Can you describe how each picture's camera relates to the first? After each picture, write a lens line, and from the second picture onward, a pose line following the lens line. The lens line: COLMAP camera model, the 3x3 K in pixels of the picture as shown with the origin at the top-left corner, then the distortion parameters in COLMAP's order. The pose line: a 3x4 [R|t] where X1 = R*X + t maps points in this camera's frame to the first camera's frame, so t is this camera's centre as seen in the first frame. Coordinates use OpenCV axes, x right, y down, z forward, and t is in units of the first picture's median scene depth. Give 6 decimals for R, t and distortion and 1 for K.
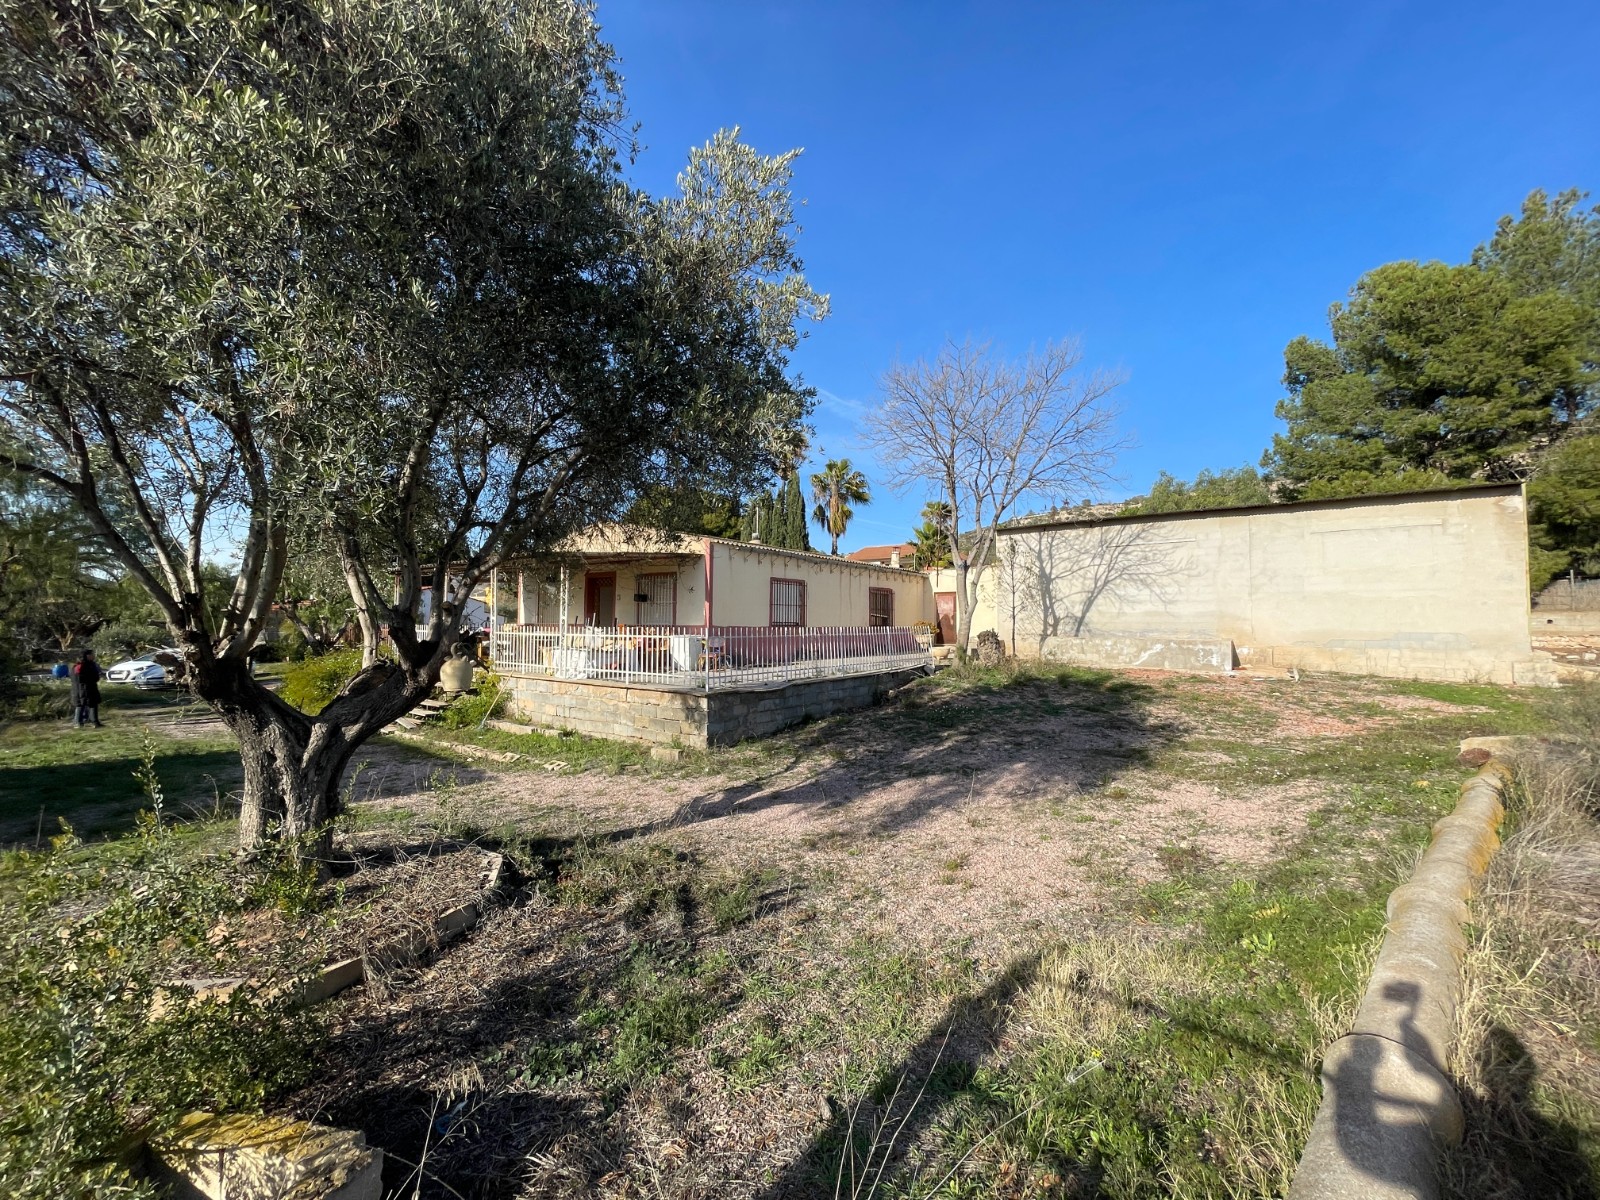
lens RADIAL K [[640.7, 0, 788.7], [0, 640.7, 604.5], [0, 0, 1]] dist [0.008225, -0.000283]
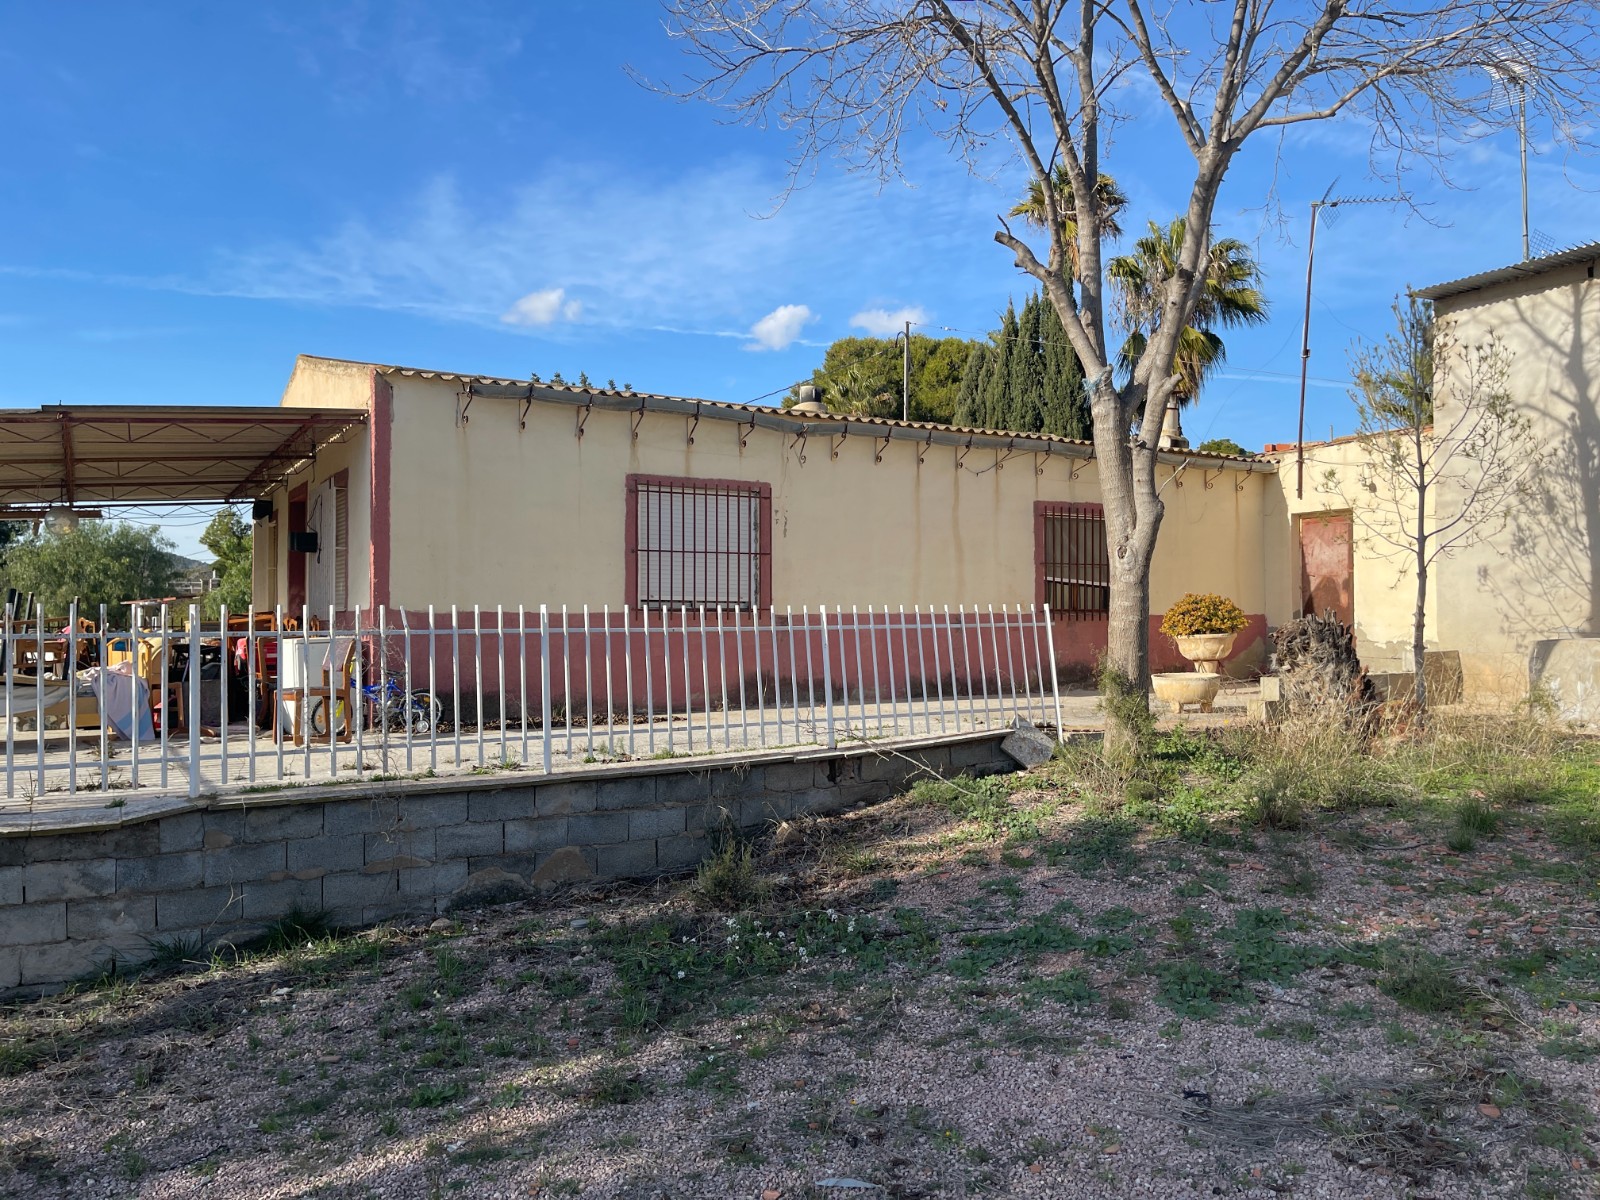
lens RADIAL K [[1205.1, 0, 810.6], [0, 1205.1, 598.6], [0, 0, 1]] dist [0.074659, -0.064534]
pose [[0.933326, -0.015538, -0.358695, 0.426141], [0.019565, 0.999780, 0.007599, 0.032808], [0.358497, -0.014111, 0.933424, 0.563273]]
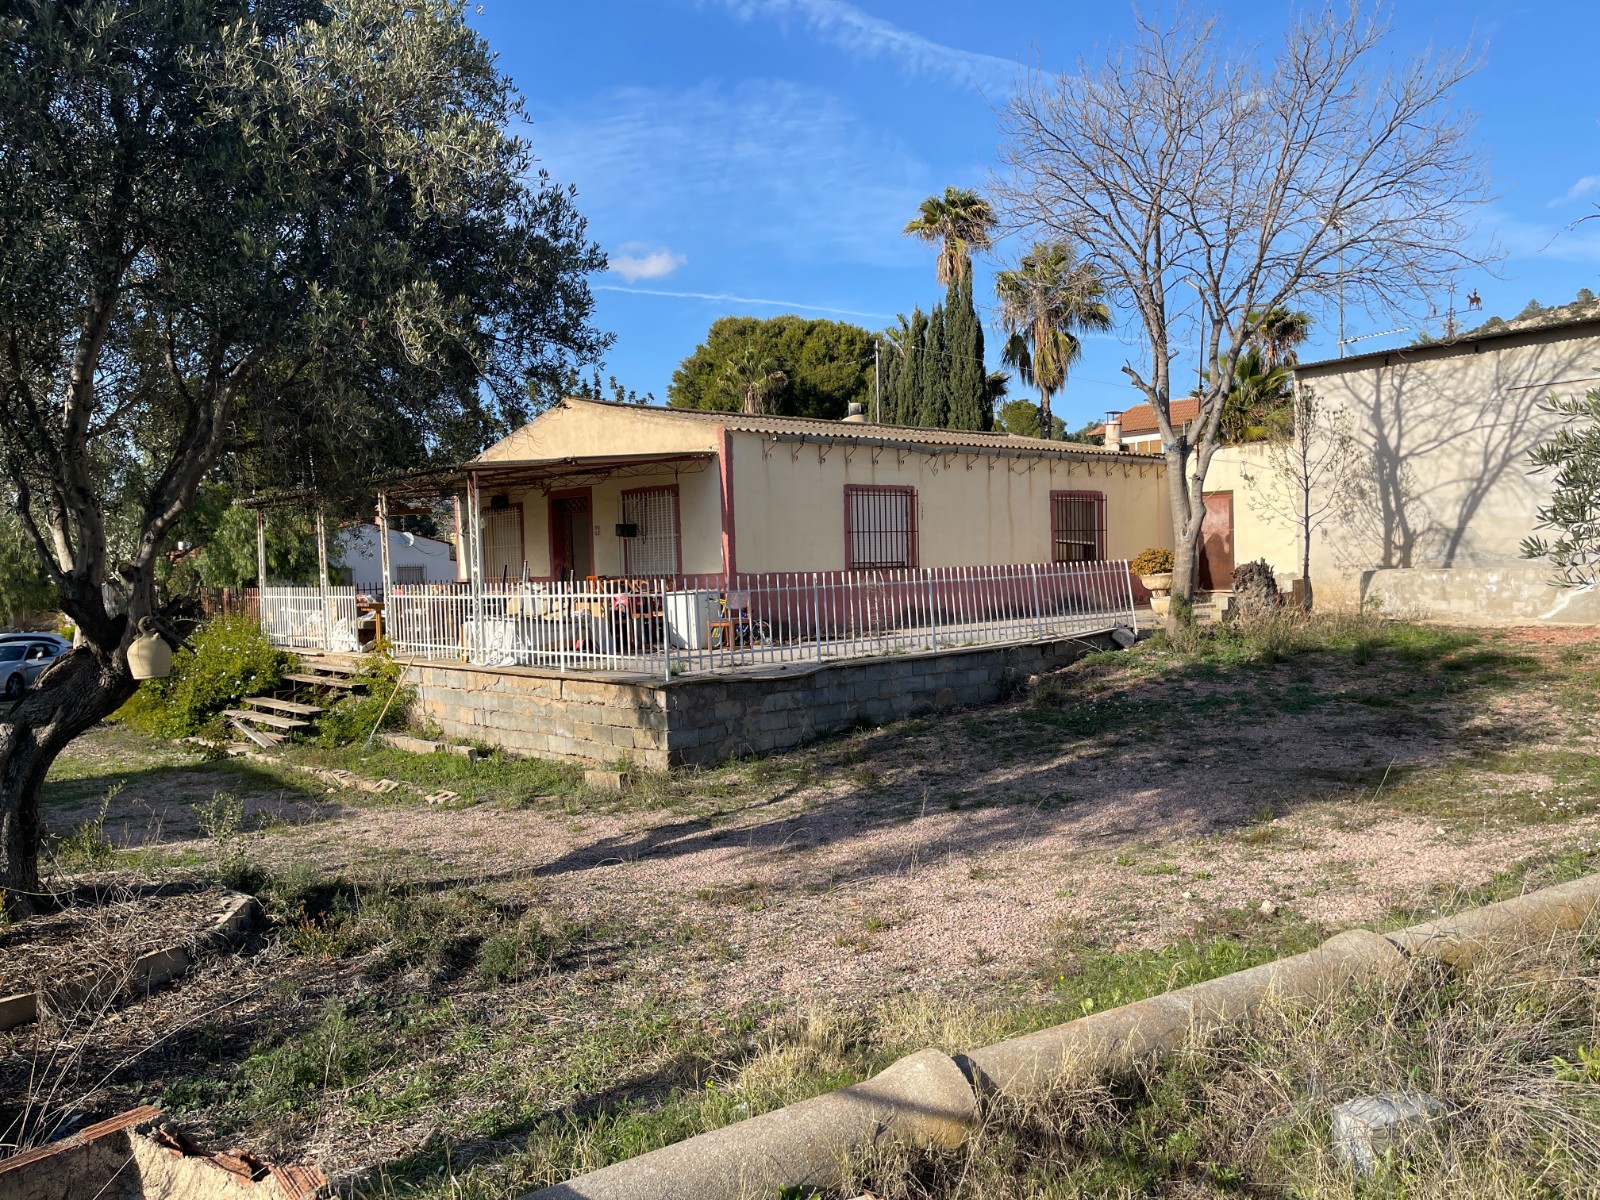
lens RADIAL K [[1205.1, 0, 808.2], [0, 1205.1, 610.6], [0, 0, 1]] dist [0.074659, -0.064534]
pose [[0.981885, -0.028884, -0.187265, 0.193449], [0.042006, 0.996903, 0.066488, -0.004057], [0.184765, -0.073149, 0.980057, -0.104420]]
